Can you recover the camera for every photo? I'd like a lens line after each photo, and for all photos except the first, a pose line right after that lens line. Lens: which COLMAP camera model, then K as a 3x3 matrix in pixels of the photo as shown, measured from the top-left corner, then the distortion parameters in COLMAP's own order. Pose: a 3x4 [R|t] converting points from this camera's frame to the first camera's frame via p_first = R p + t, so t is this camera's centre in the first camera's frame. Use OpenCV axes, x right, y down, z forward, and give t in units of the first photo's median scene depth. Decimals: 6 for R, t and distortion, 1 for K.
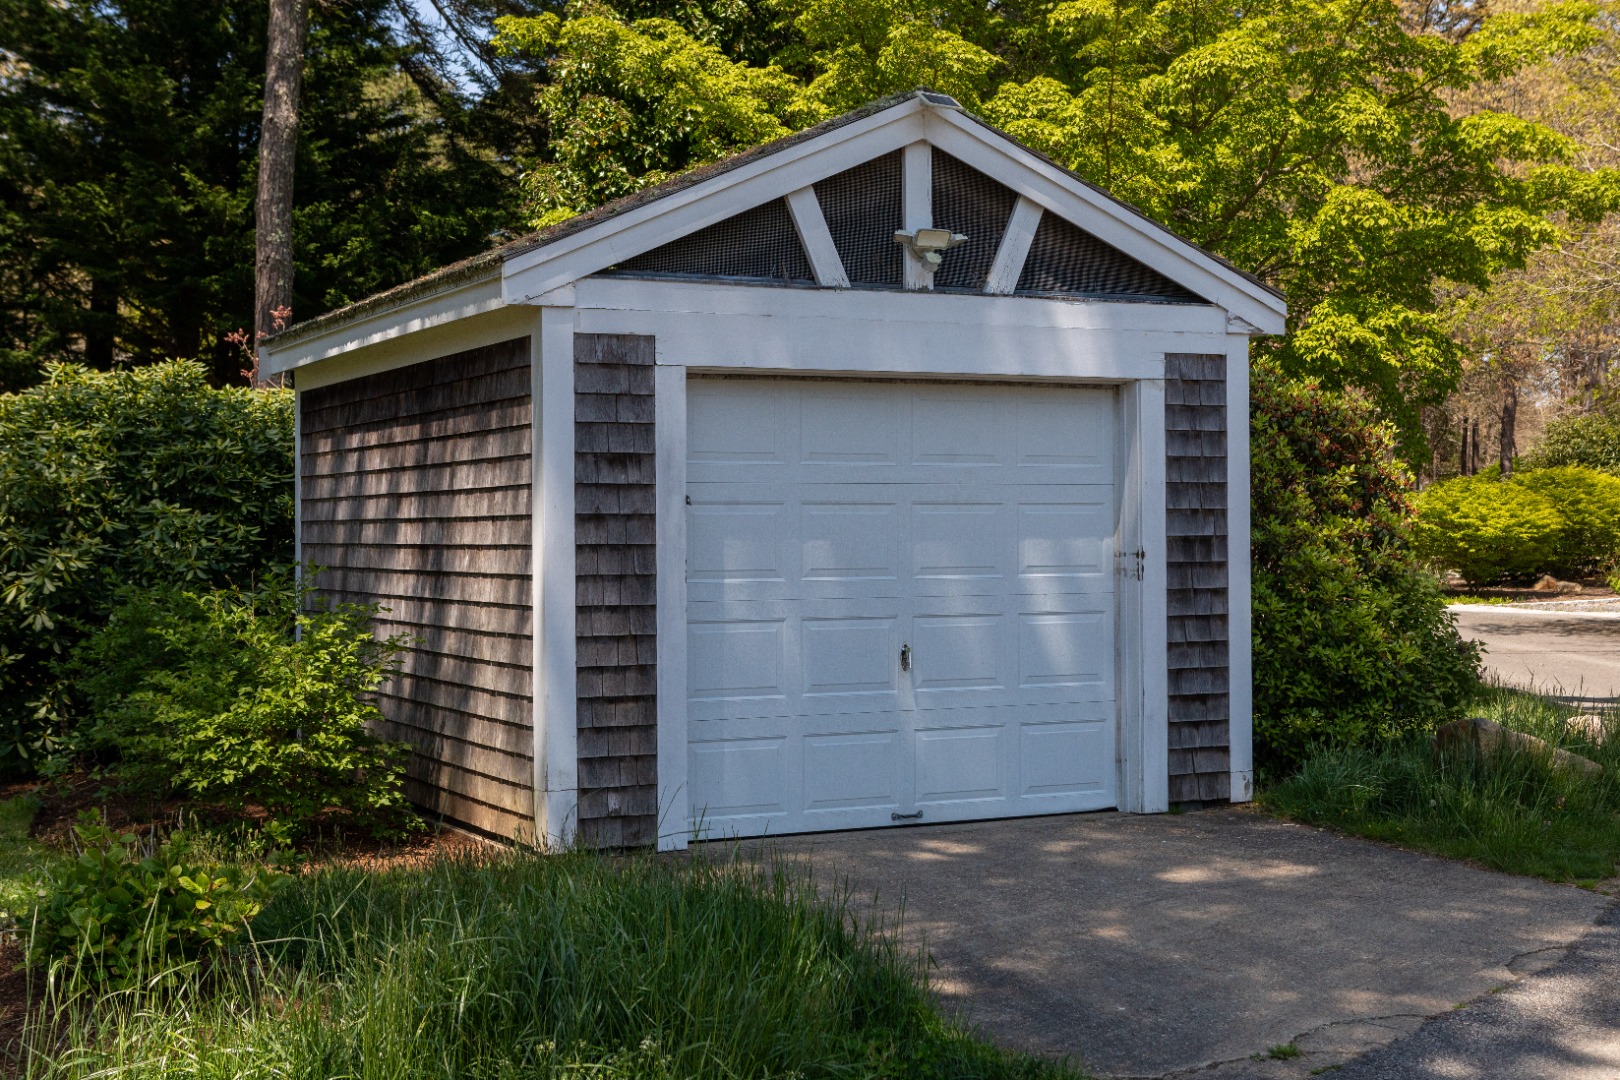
lens RADIAL K [[2280.8, 0, 810.1], [0, 2280.8, 535.6], [0, 0, 1]] dist [-0.024913, 0.000000]
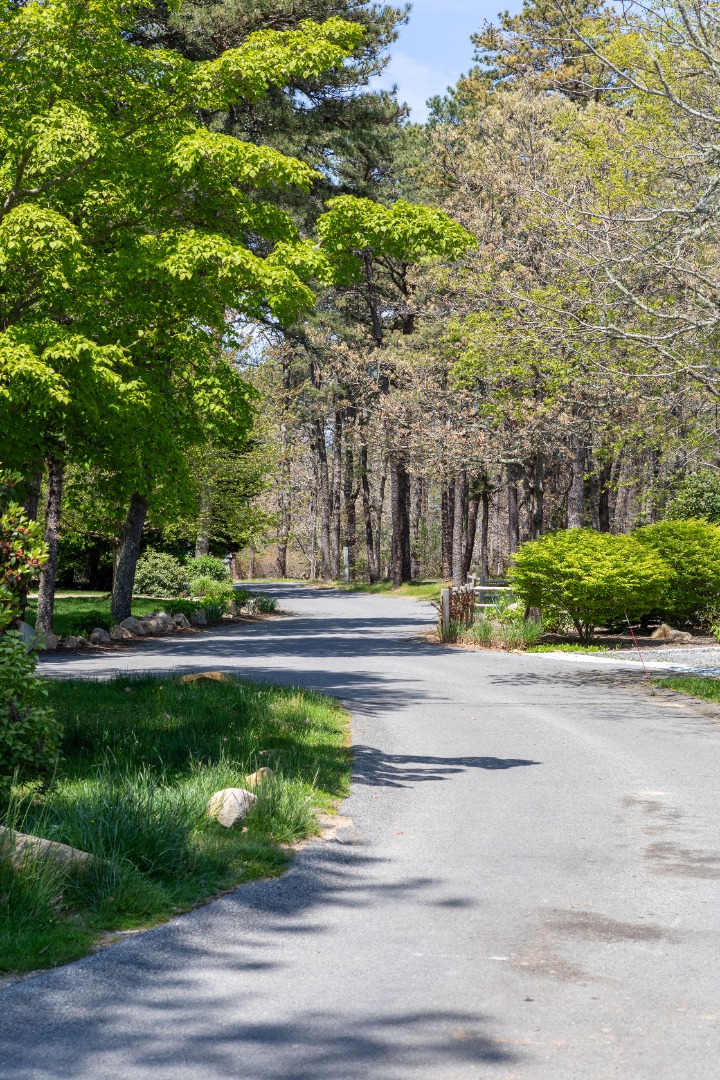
lens RADIAL K [[2131.2, 0, 360.0], [0, 2131.2, 542.3], [0, 0, 1]] dist [-0.027011, 0.000000]
pose [[0.996139, 0.013444, 0.086759, 0.110333], [-0.012032, 0.999787, -0.016773, -0.001895], [-0.086966, 0.015664, 0.996088, 0.050996]]
